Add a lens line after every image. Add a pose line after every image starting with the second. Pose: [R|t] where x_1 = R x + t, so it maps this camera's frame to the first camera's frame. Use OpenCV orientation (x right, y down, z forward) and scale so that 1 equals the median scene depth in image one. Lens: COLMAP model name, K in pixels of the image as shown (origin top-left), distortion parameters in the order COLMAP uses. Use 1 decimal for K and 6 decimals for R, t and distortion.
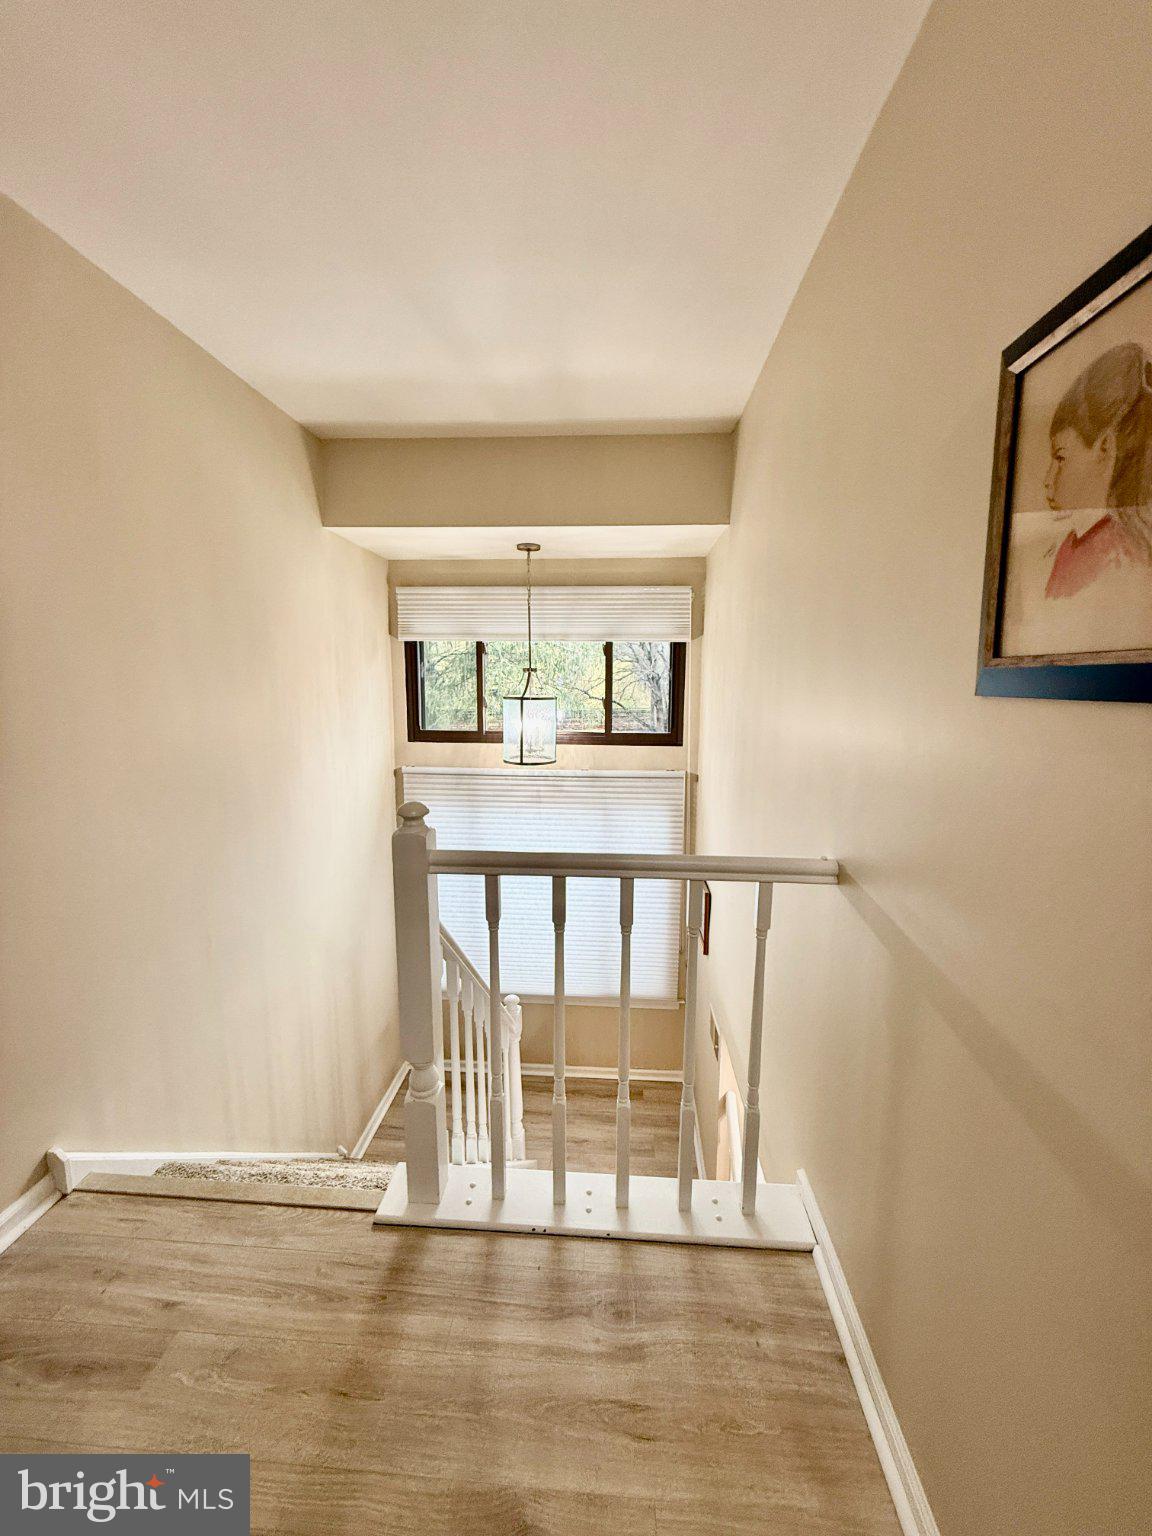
lens RADIAL K [[609.6, 0, 579.1], [0, 609.6, 767.9], [0, 0, 1]] dist [-0.000537, 0.000493]
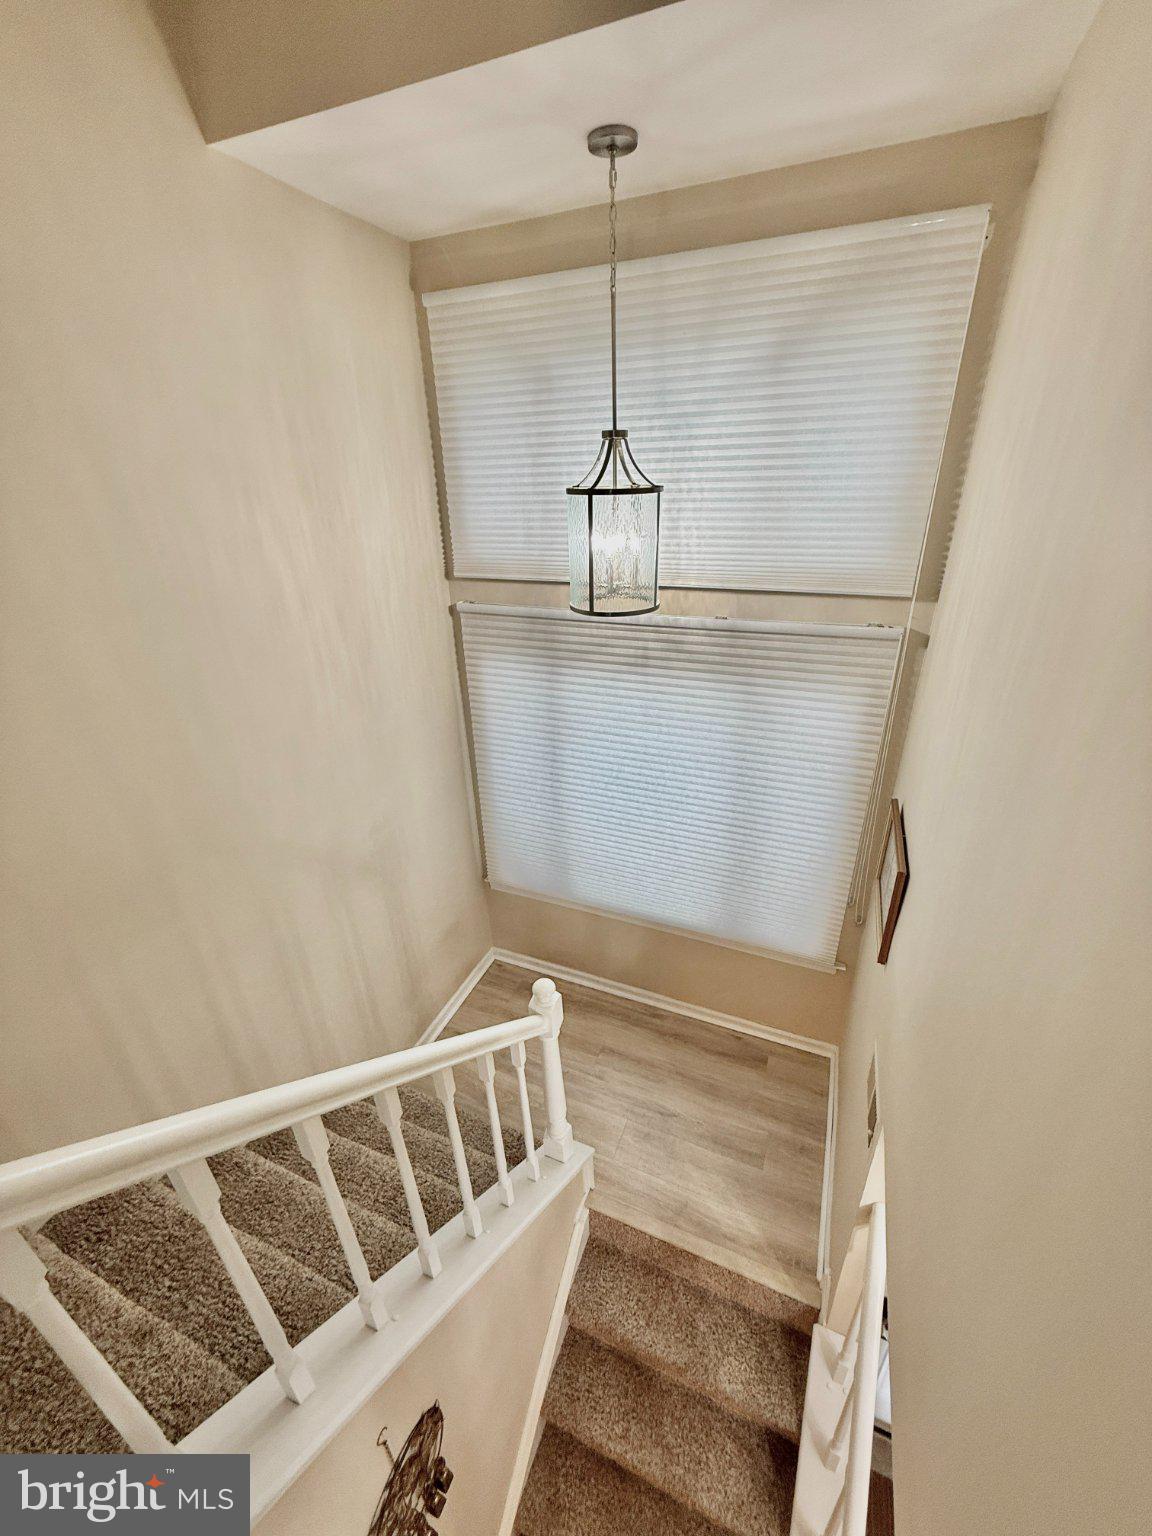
lens RADIAL K [[609.6, 0, 577.9], [0, 609.6, 764.6], [0, 0, 1]] dist [-0.000537, 0.000493]
pose [[0.945632, 0.111523, -0.305522, 0.081293], [-0.014759, 0.953121, 0.302229, -0.041238], [0.324905, -0.281288, 0.902947, 0.391372]]
